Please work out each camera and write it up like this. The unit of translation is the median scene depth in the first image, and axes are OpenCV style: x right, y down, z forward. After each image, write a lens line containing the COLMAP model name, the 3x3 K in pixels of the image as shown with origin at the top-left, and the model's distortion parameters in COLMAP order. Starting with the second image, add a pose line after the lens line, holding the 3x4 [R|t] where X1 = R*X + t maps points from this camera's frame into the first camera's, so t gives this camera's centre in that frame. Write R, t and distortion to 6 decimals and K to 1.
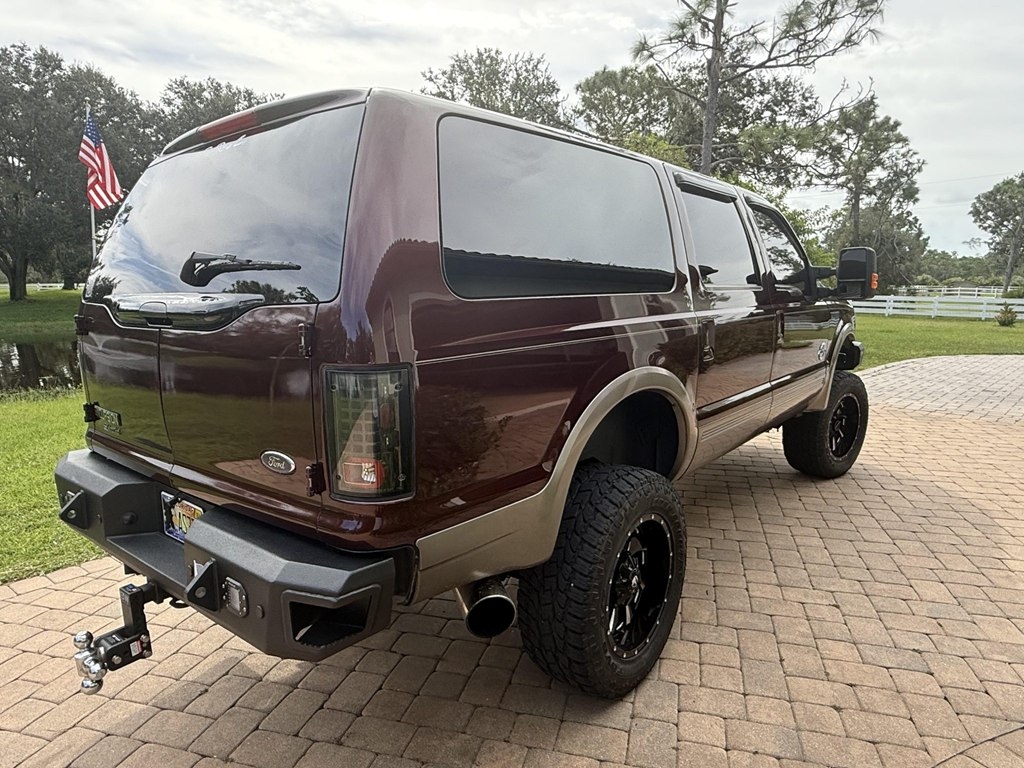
lens RADIAL K [[645.7, 0, 510.4], [0, 645.7, 379.0], [0, 0, 1]] dist [-0.000737, 0.003129]
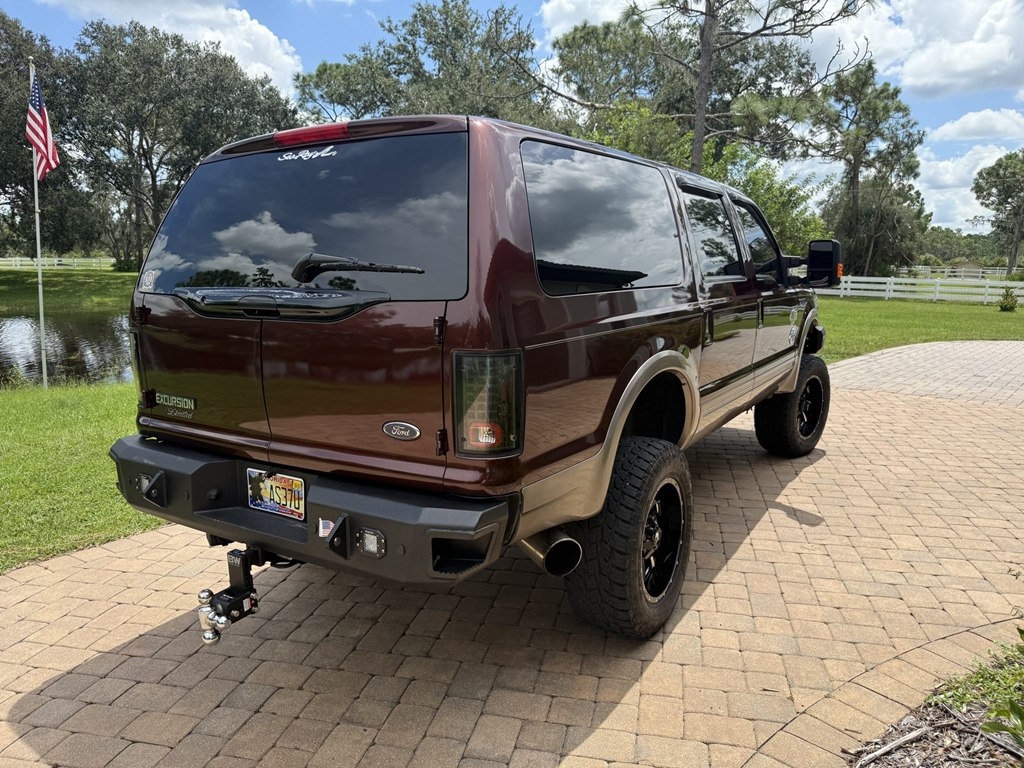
lens RADIAL K [[724.4, 0, 526.4], [0, 724.4, 379.1], [0, 0, 1]] dist [0.000600, -0.004480]
pose [[0.997782, -0.003817, 0.066463, -0.025475], [0.002842, 0.999887, 0.014765, 0.003586], [-0.066512, -0.014544, 0.997680, -0.054735]]
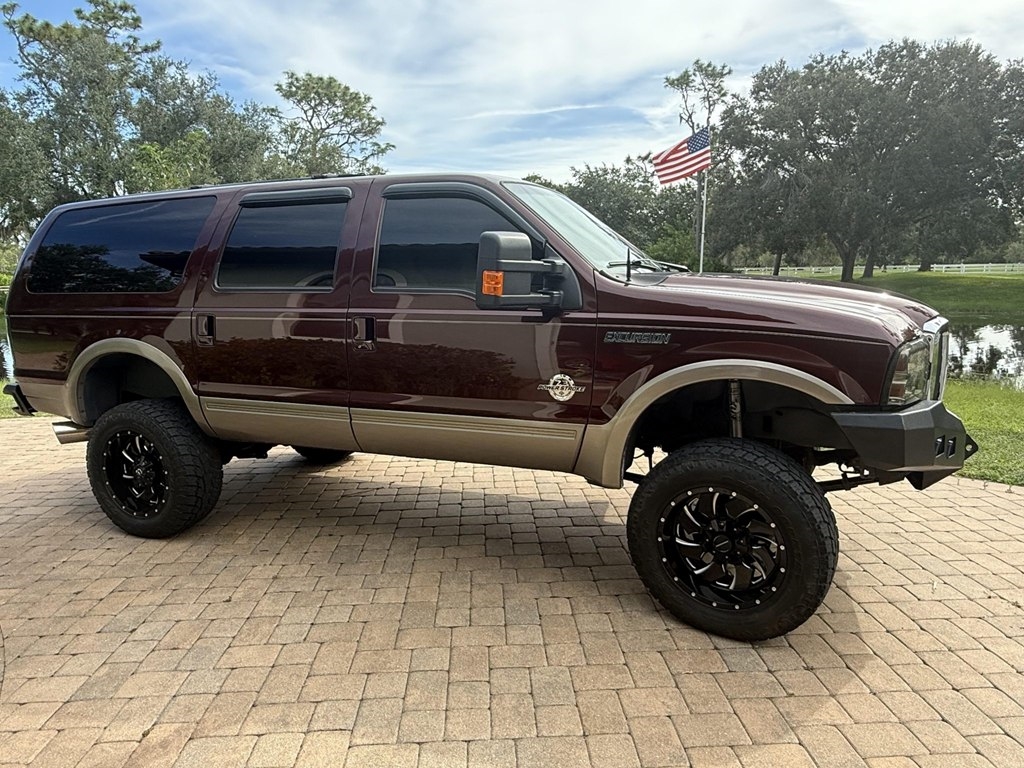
lens RADIAL K [[646.6, 0, 512.0], [0, 646.6, 384.0], [0, 0, 1]] dist [0.000404, 0.000571]
pose [[0.308292, 0.160524, -0.937650, 0.335790], [-0.124187, 0.984016, 0.127630, -0.039061], [0.943151, 0.077097, 0.323299, 0.229058]]
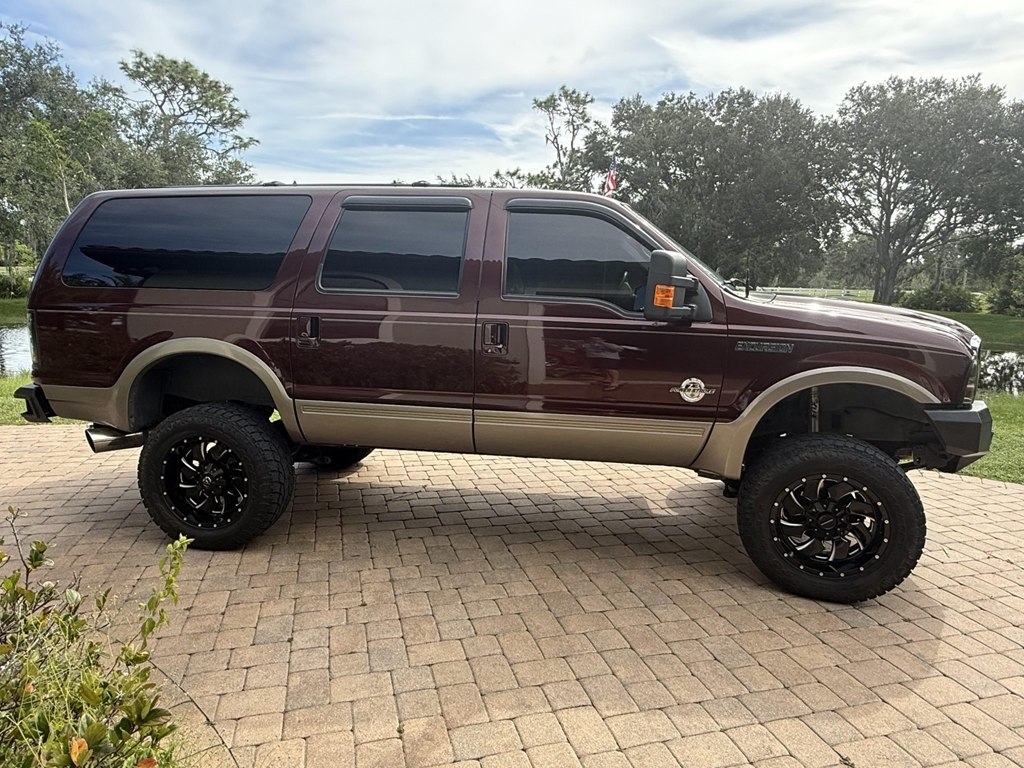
lens RADIAL K [[645.7, 0, 510.4], [0, 645.7, 379.0], [0, 0, 1]] dist [-0.000737, 0.003129]
pose [[0.511051, 0.144014, -0.847400, 0.310077], [-0.151344, 0.985538, 0.076218, -0.025369], [0.846122, 0.089298, 0.525456, 0.133944]]
